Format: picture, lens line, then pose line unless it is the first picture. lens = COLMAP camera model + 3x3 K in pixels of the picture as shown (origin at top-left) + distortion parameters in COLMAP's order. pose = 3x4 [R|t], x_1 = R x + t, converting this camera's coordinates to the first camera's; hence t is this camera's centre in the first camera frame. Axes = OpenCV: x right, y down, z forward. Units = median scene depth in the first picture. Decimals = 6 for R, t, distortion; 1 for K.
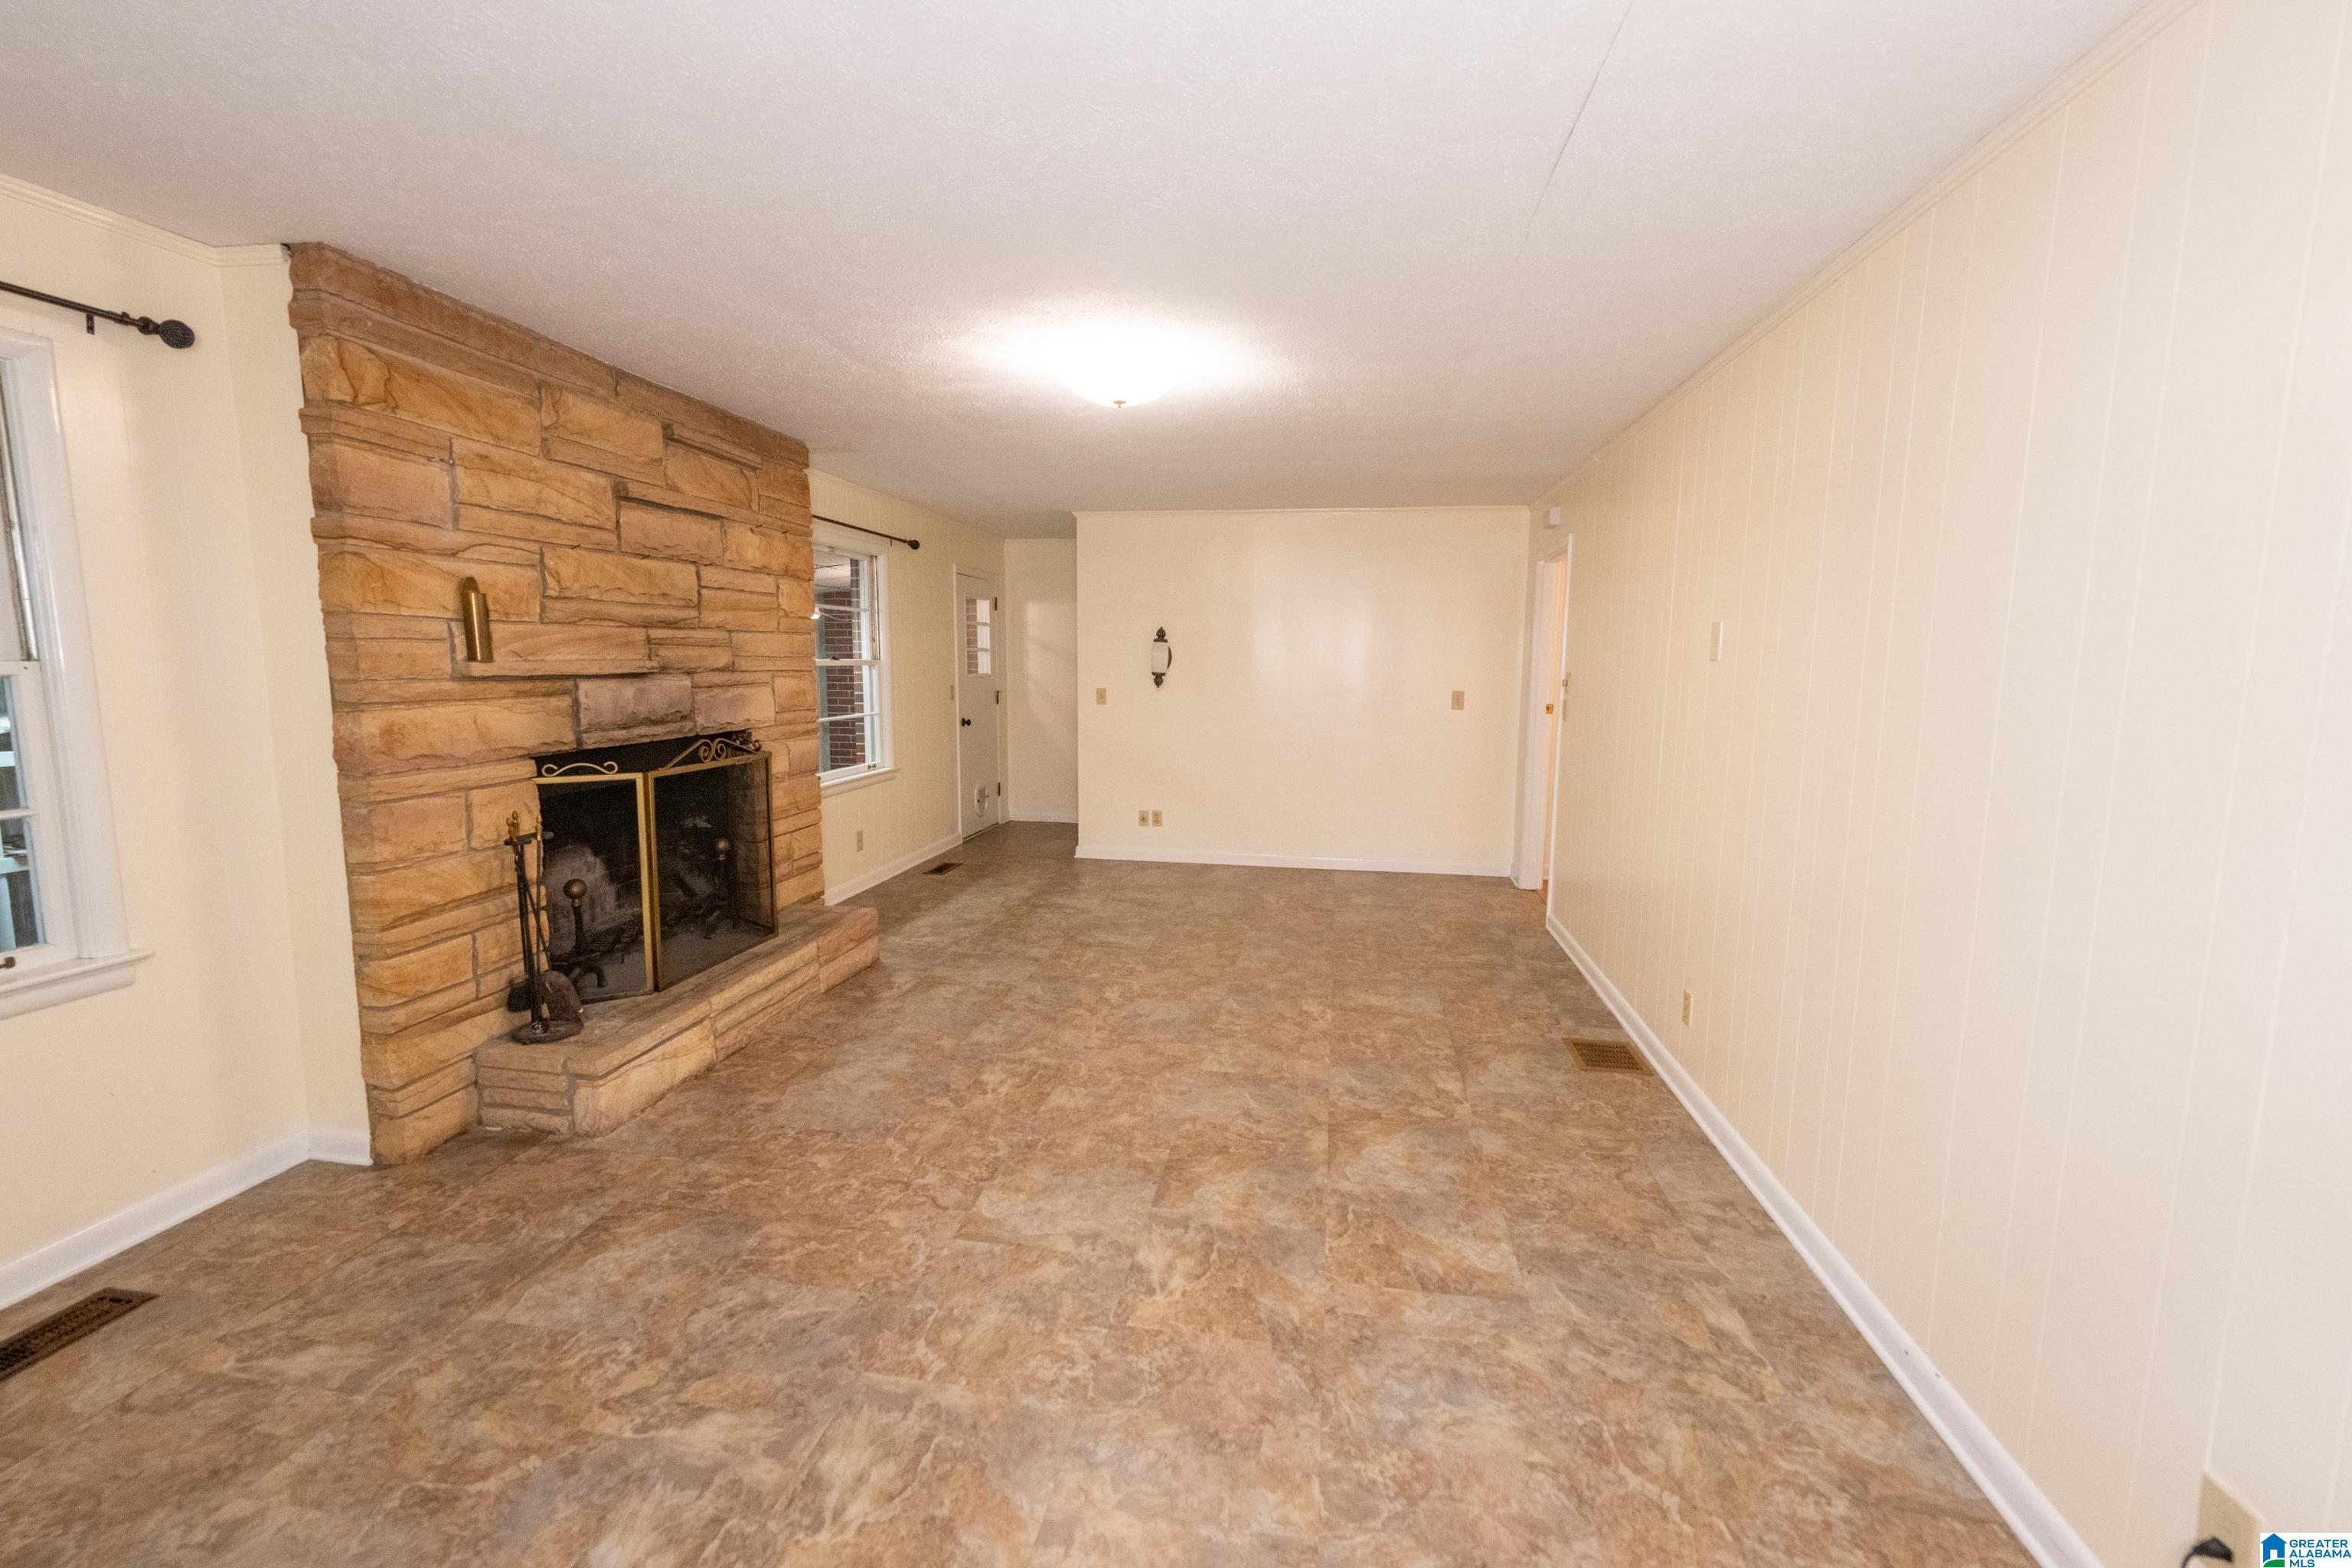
lens RADIAL K [[980.9, 0, 1174.6], [0, 980.9, 777.8], [0, 0, 1]] dist [0.000503, 0.000463]
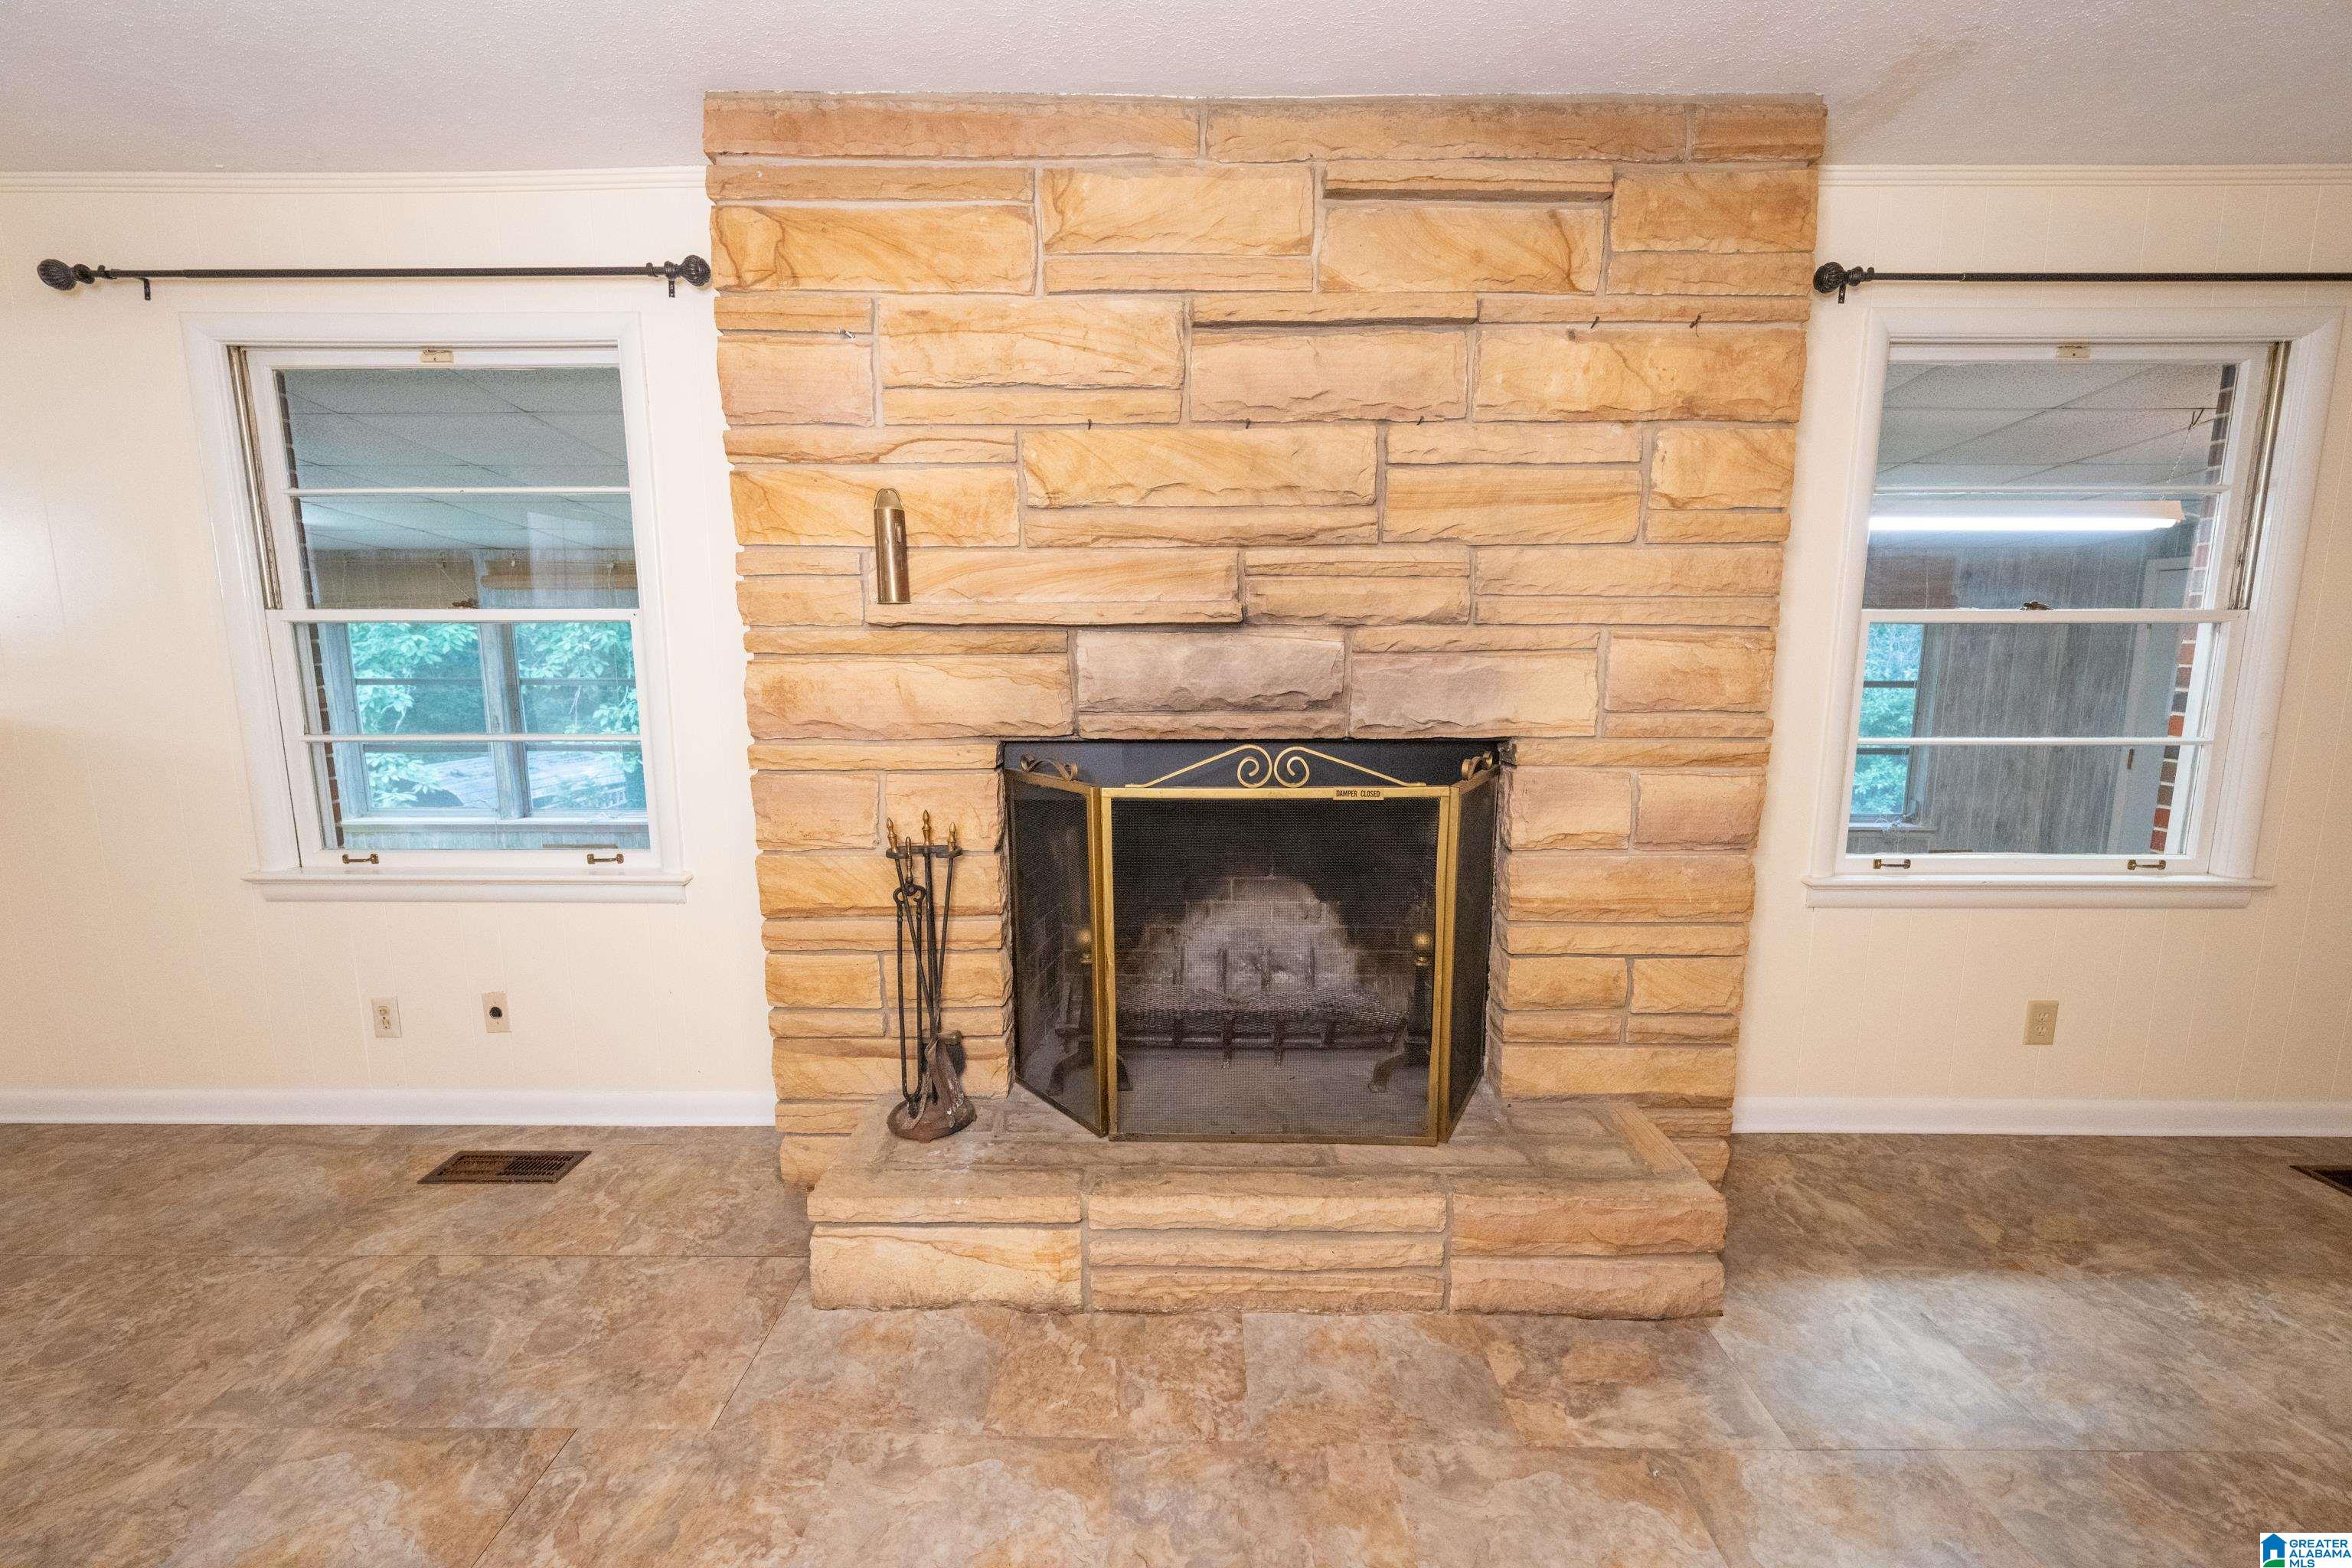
lens RADIAL K [[962.6, 0, 1172.2], [0, 962.6, 775.3], [0, 0, 1]] dist [-0.002328, 0.000075]
pose [[0.155323, 0.136873, -0.978336, 0.043425], [-0.119074, 0.985728, 0.119003, -0.085698], [0.980661, 0.098010, 0.169404, 0.918244]]
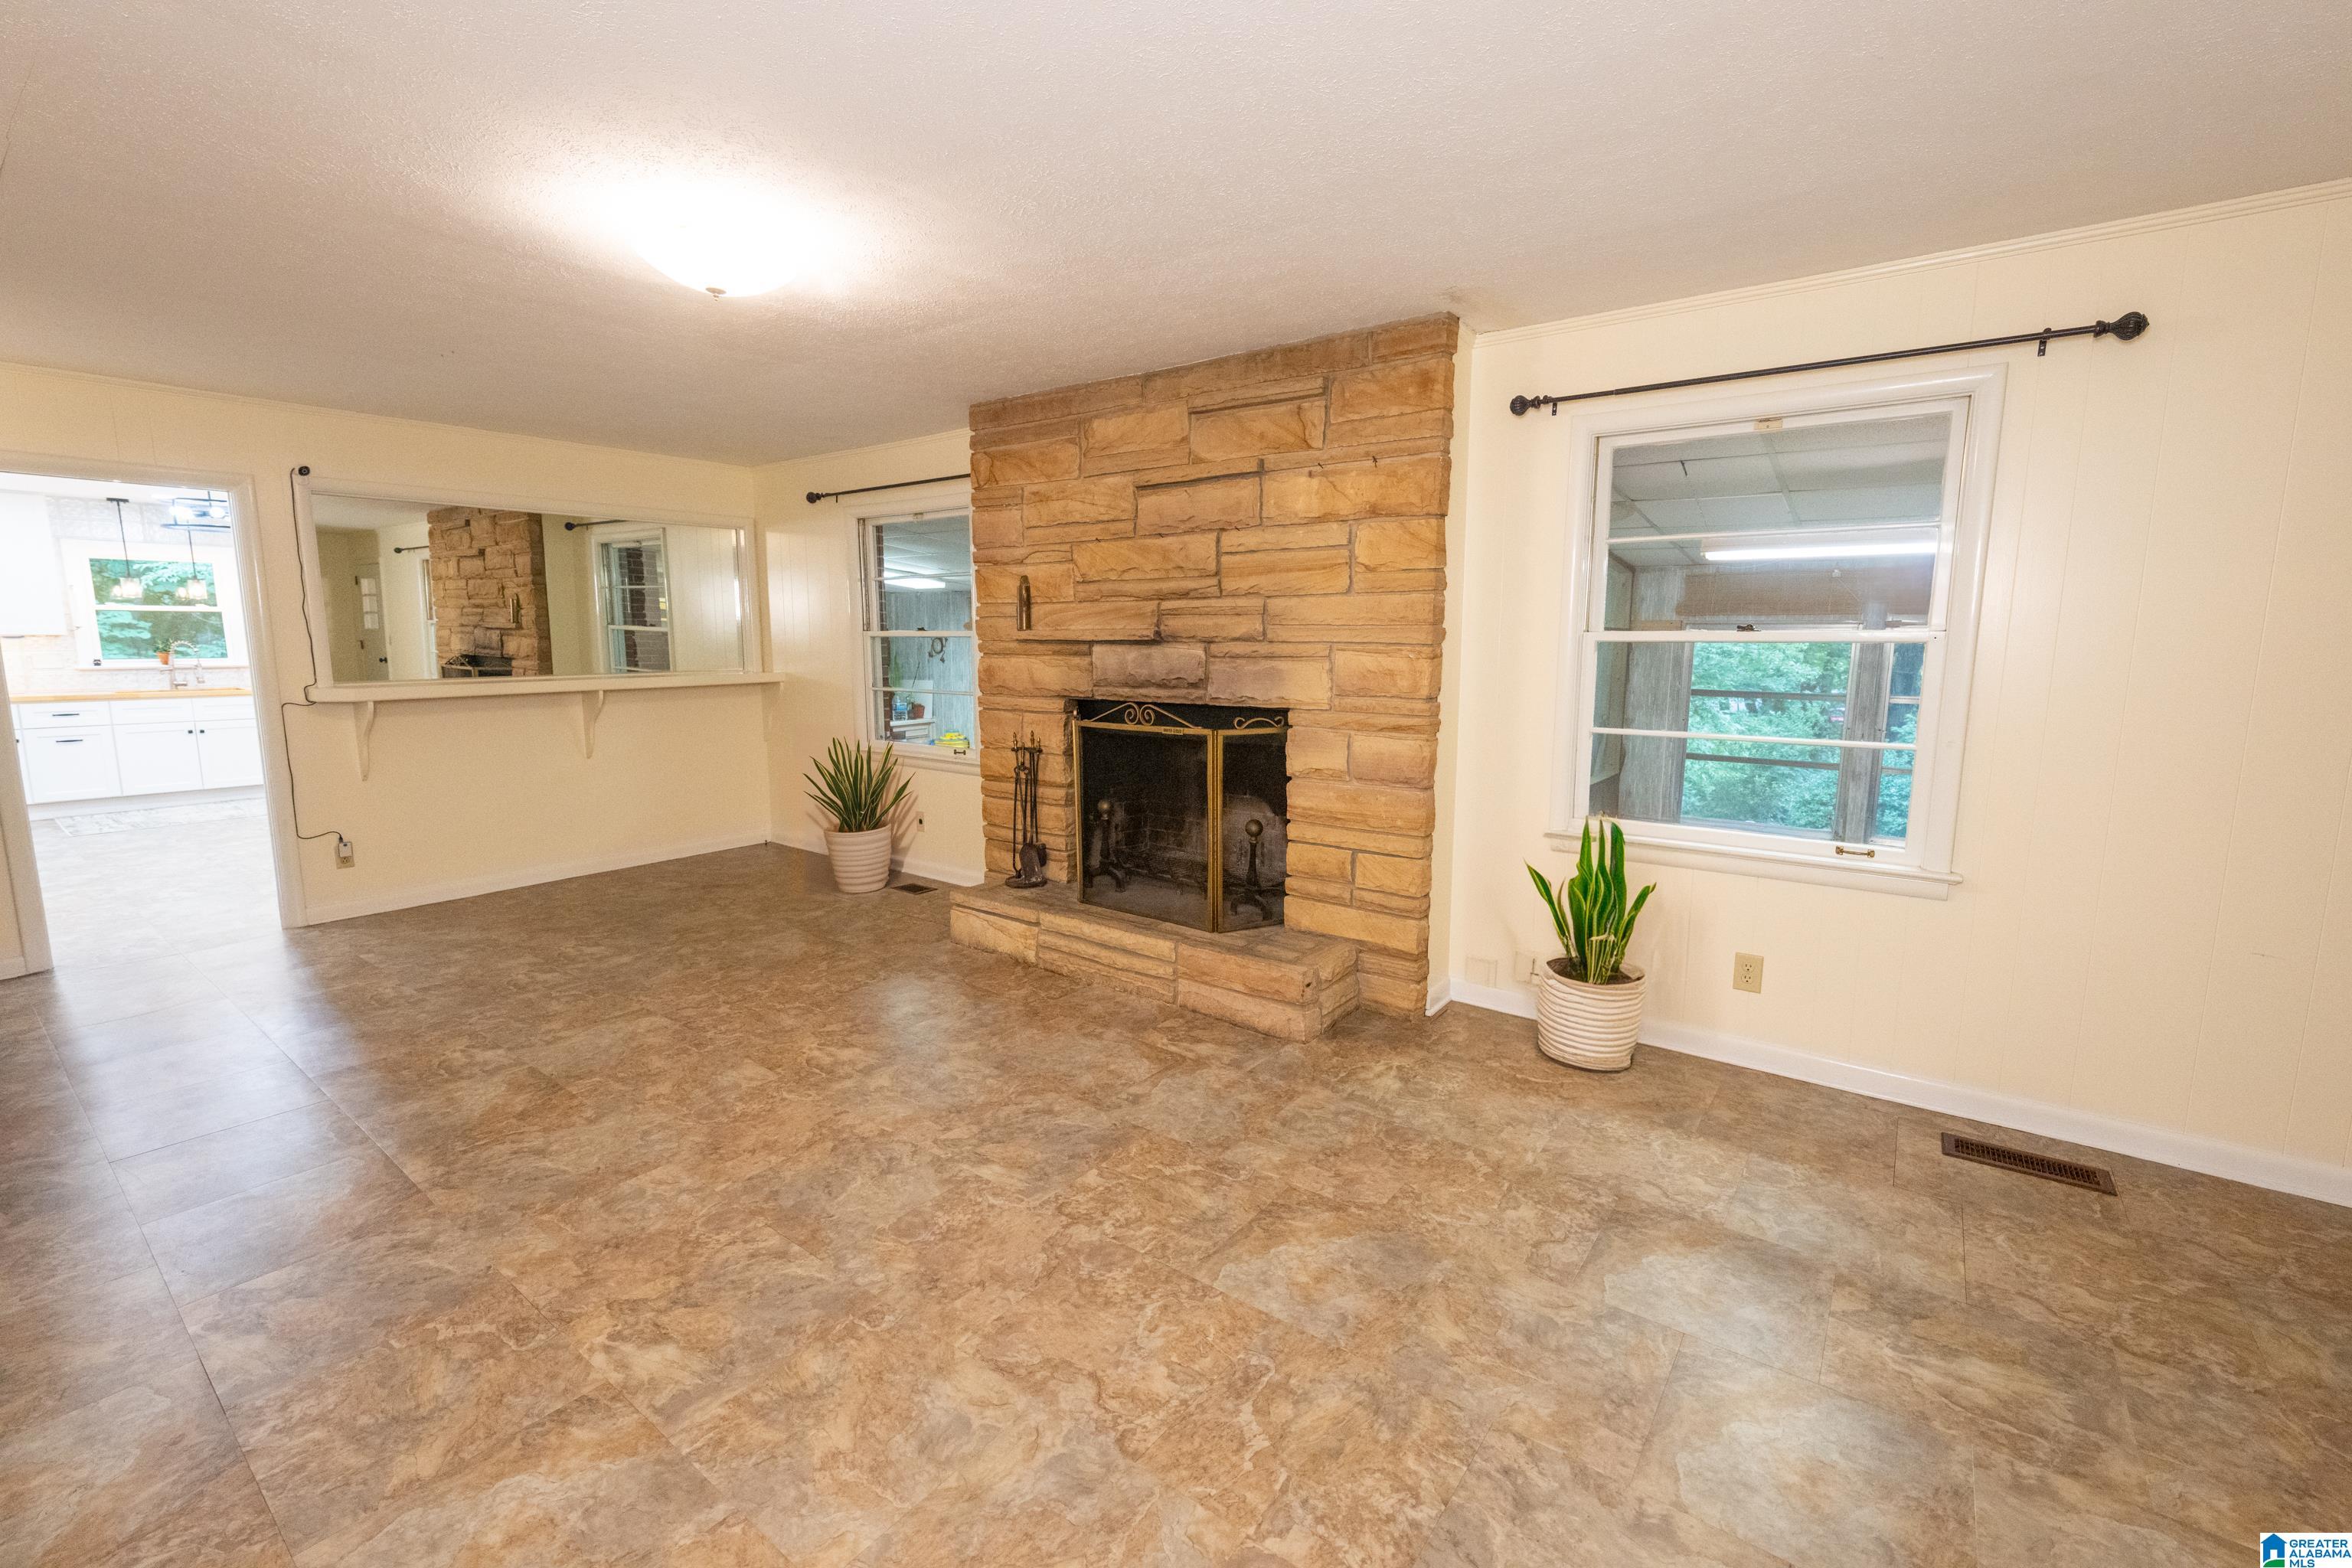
lens RADIAL K [[980.9, 0, 1174.6], [0, 980.9, 777.8], [0, 0, 1]] dist [0.000503, 0.000463]
pose [[-0.462012, 0.116102, -0.879241, 0.476187], [-0.115399, 0.975096, 0.189398, -0.177383], [0.879334, 0.188968, -0.437108, 1.614528]]
